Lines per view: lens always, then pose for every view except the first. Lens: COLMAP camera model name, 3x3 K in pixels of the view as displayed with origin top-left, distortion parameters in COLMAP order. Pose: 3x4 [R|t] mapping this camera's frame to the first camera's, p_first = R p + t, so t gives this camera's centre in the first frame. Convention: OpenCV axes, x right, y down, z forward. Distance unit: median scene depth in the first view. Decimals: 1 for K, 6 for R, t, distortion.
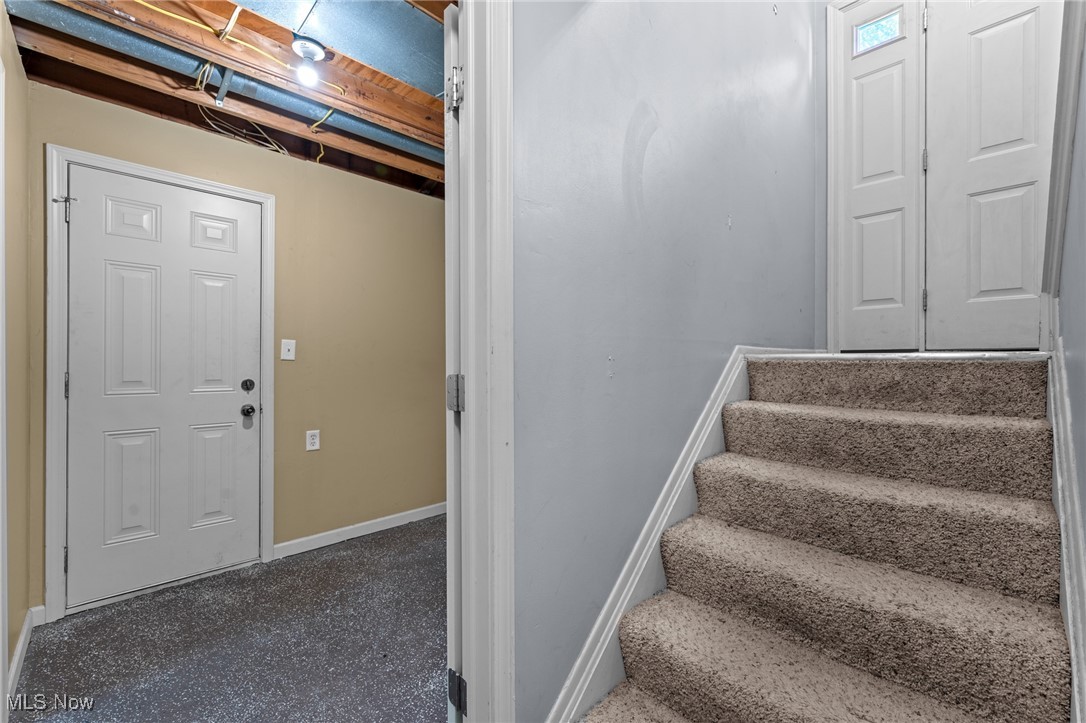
lens RADIAL K [[453.8, 0, 542.3], [0, 453.8, 359.3], [0, 0, 1]] dist [-0.000146, -0.000050]
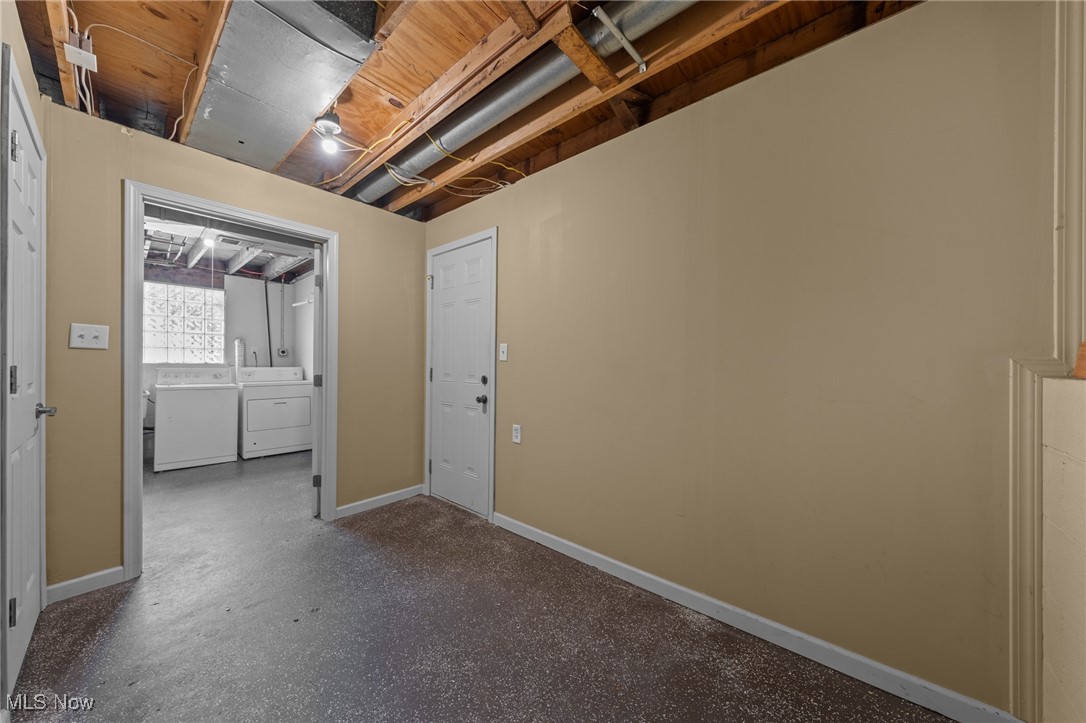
lens RADIAL K [[374.7, 0, 541.8], [0, 374.7, 363.8], [0, 0, 1]] dist [-0.000442, -0.000036]
pose [[0.070535, 0.003880, -0.997502, 0.435710], [-0.000494, 0.999992, 0.003855, 0.005670], [0.997509, 0.000221, 0.070536, 1.078891]]
